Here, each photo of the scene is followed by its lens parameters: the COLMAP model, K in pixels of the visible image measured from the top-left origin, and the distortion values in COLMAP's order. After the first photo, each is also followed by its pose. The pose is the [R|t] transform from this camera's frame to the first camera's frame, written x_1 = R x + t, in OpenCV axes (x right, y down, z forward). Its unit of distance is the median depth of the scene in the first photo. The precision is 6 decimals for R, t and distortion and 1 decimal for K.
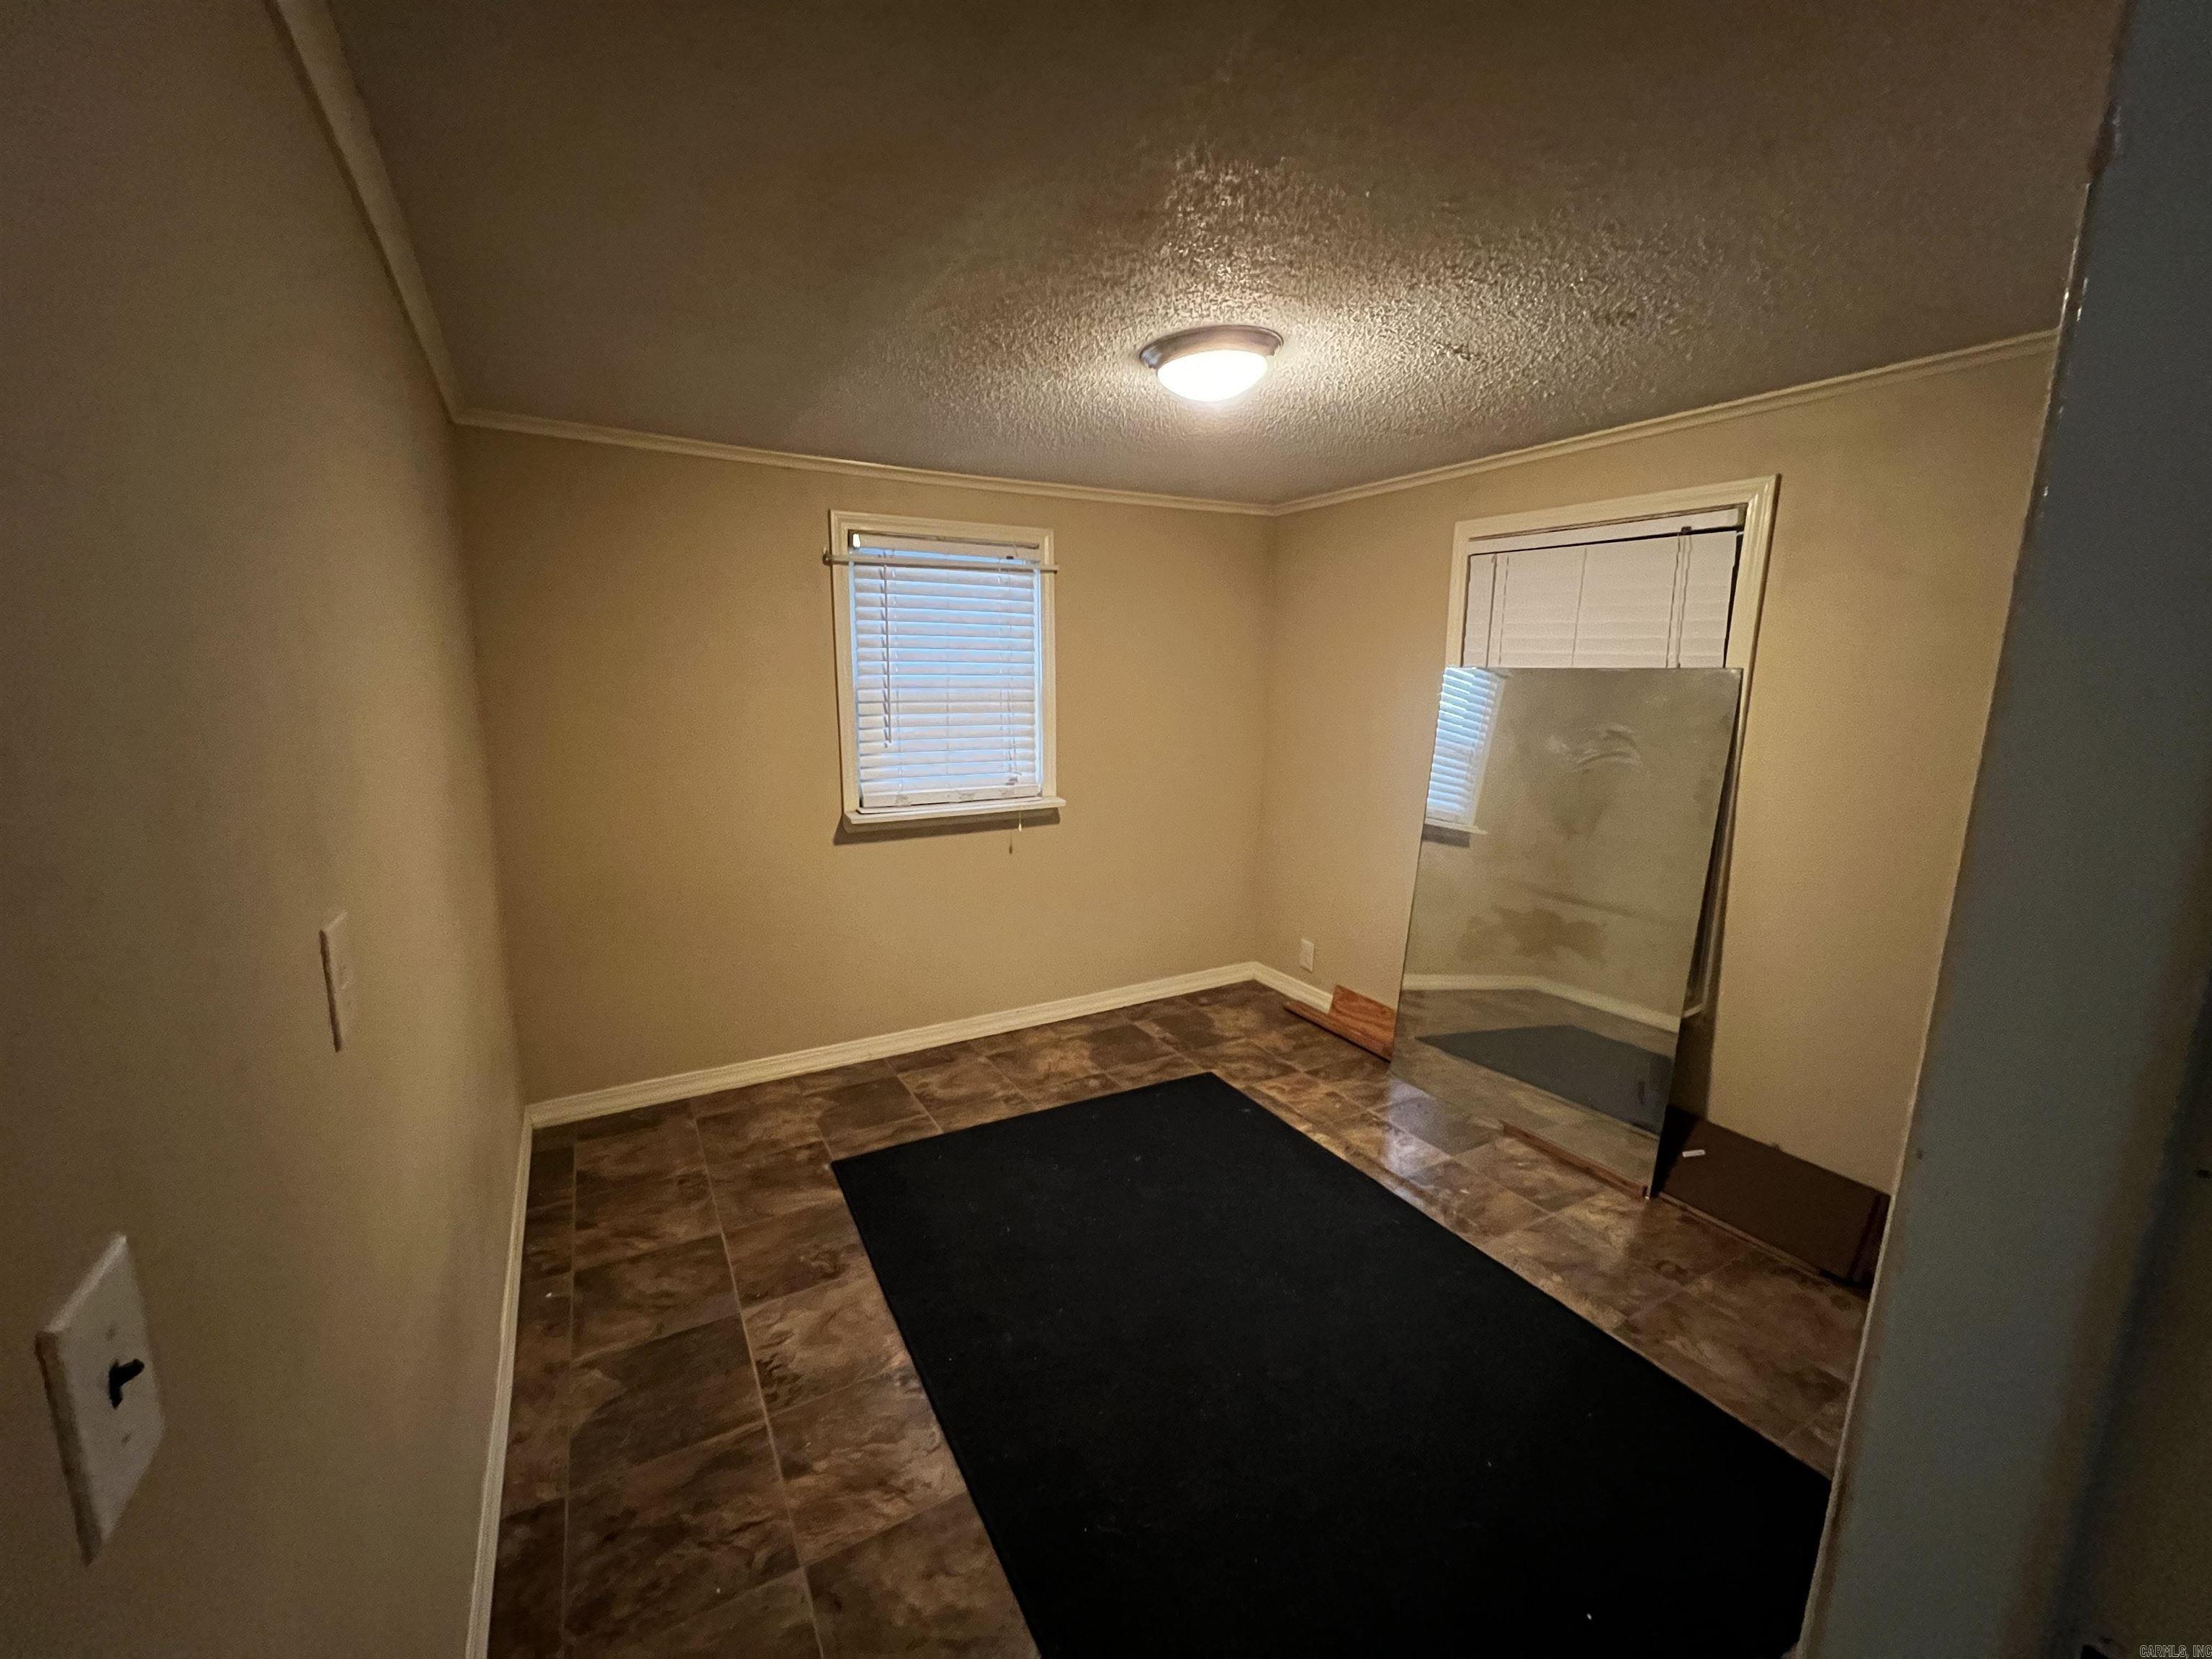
lens RADIAL K [[879.1, 0, 1098.0], [0, 879.1, 822.3], [0, 0, 1]] dist [-0.002102, -0.000373]
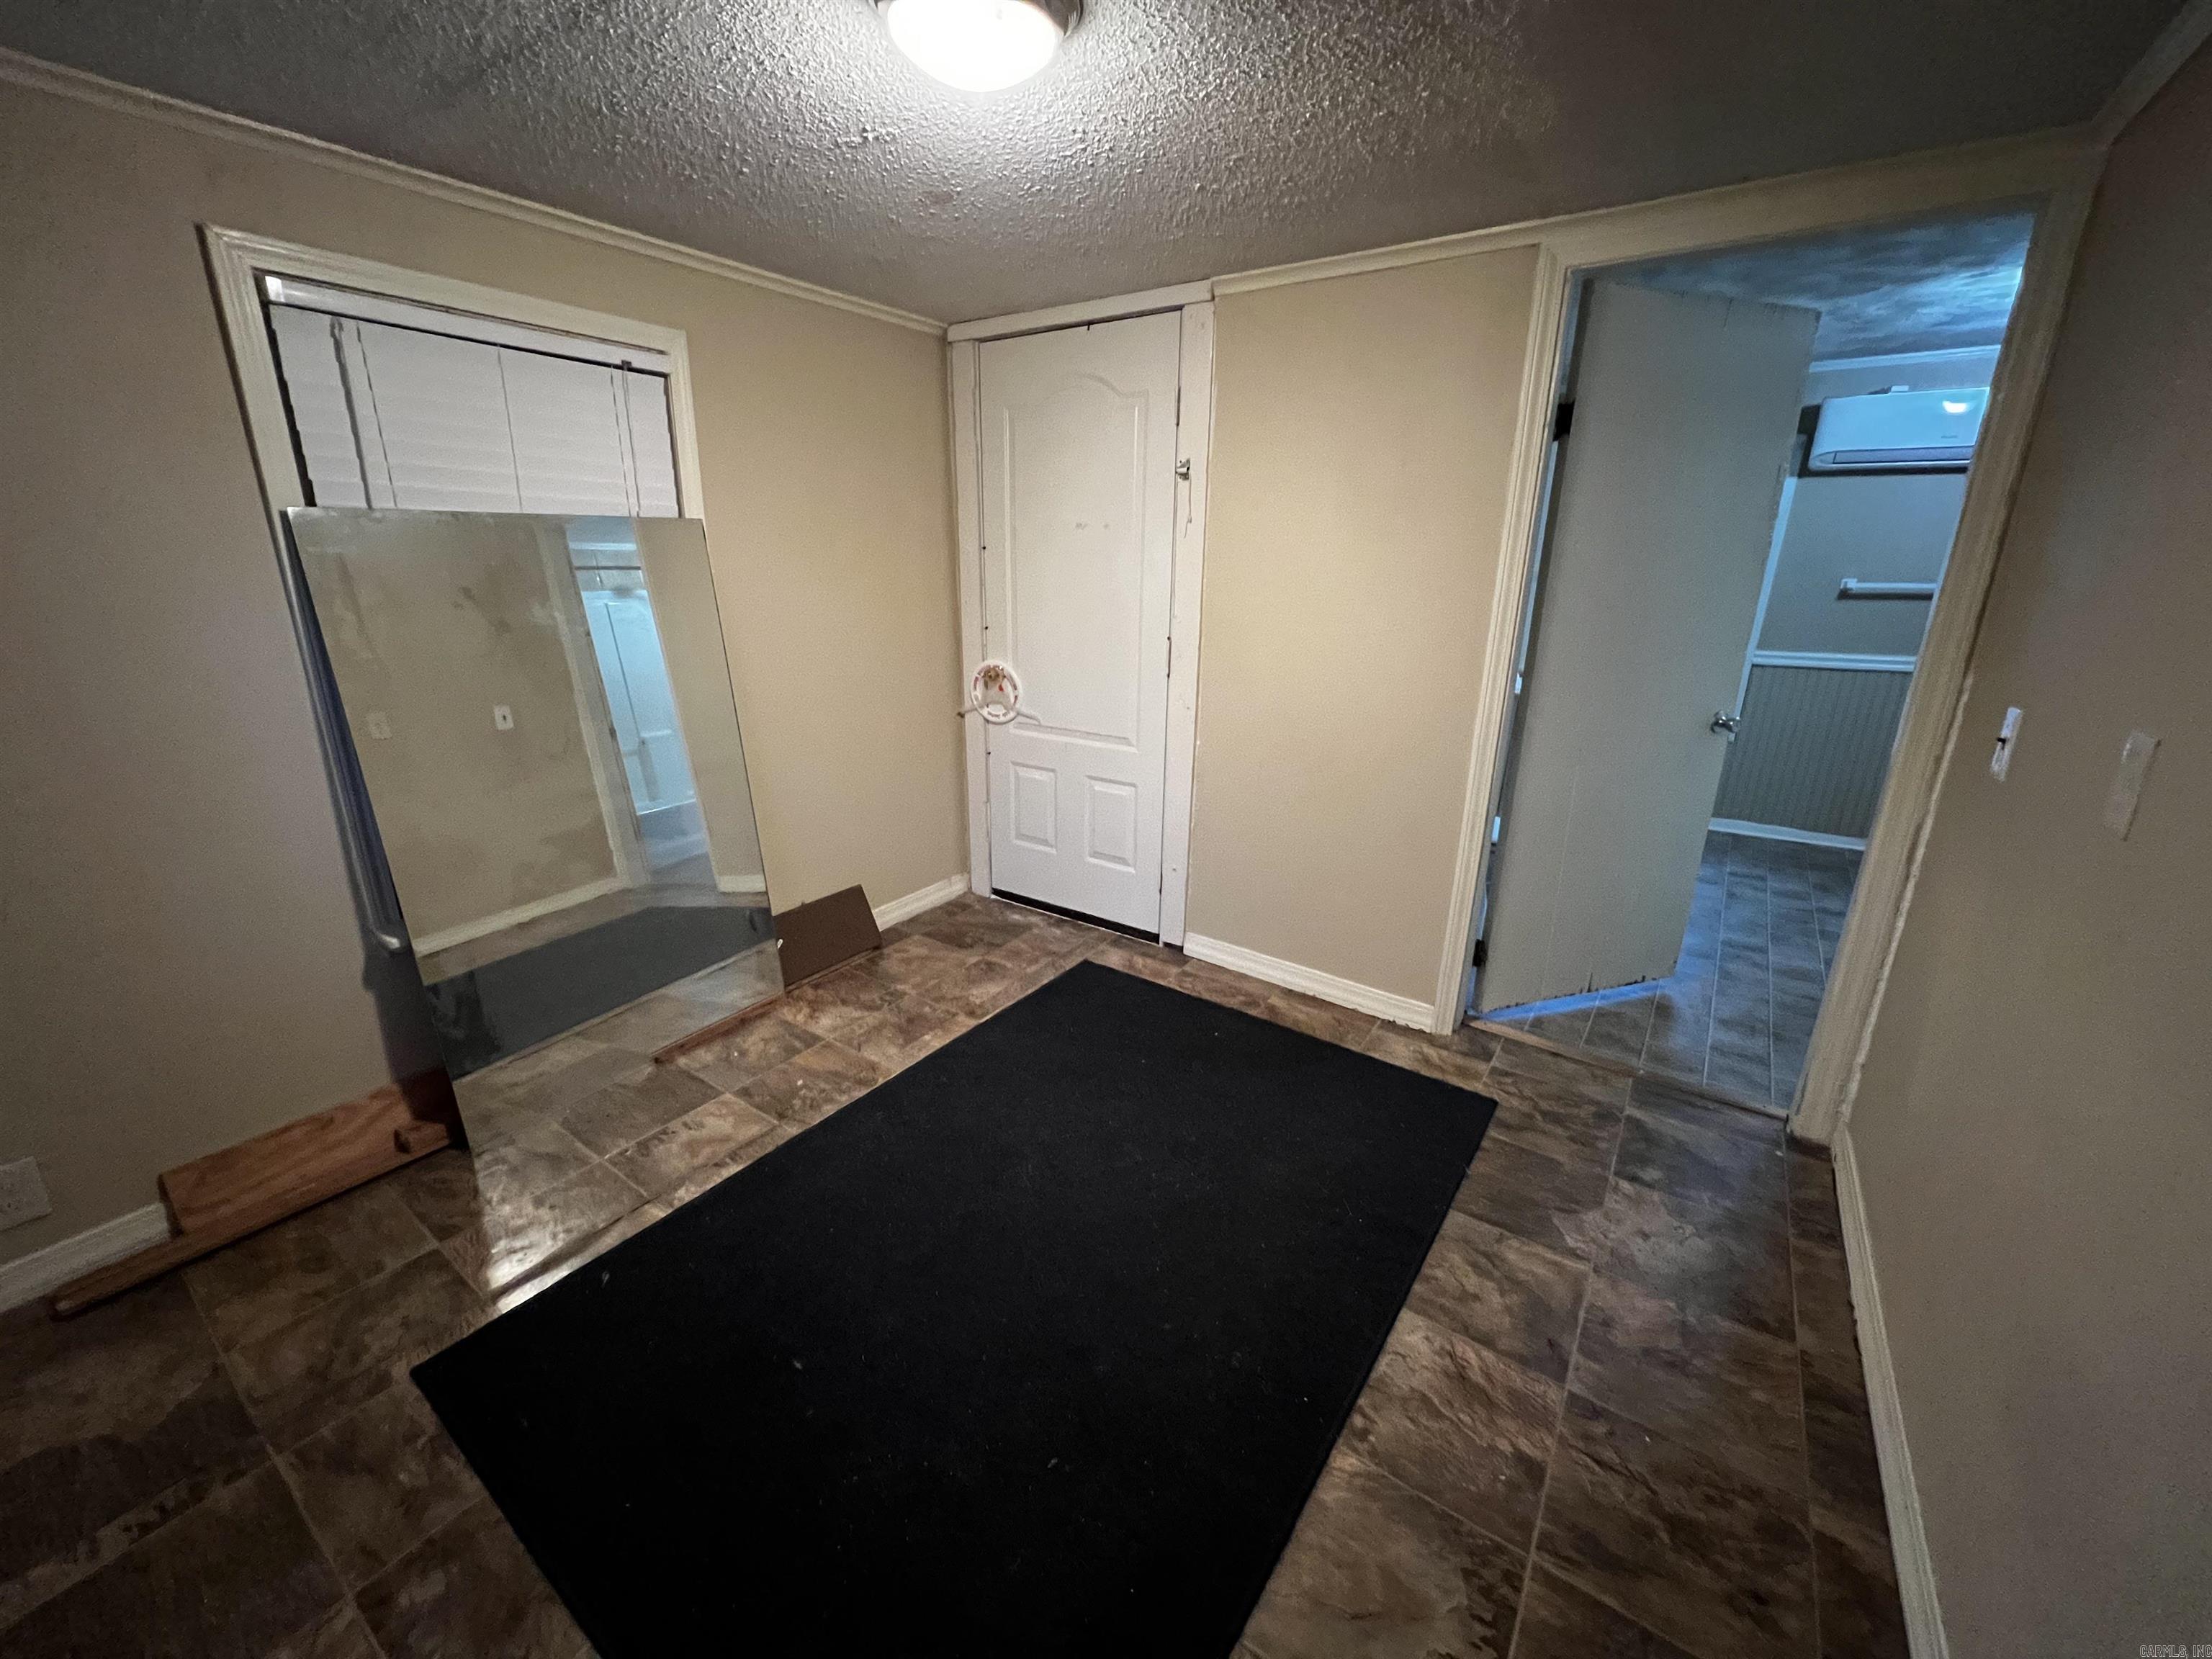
lens RADIAL K [[879.1, 0, 1098.0], [0, 879.1, 822.3], [0, 0, 1]] dist [-0.002102, -0.000373]
pose [[-0.427833, -0.278818, 0.859779, -0.560558], [0.142434, 0.918550, 0.368753, -0.178593], [-0.892565, 0.280226, -0.353273, 1.158172]]
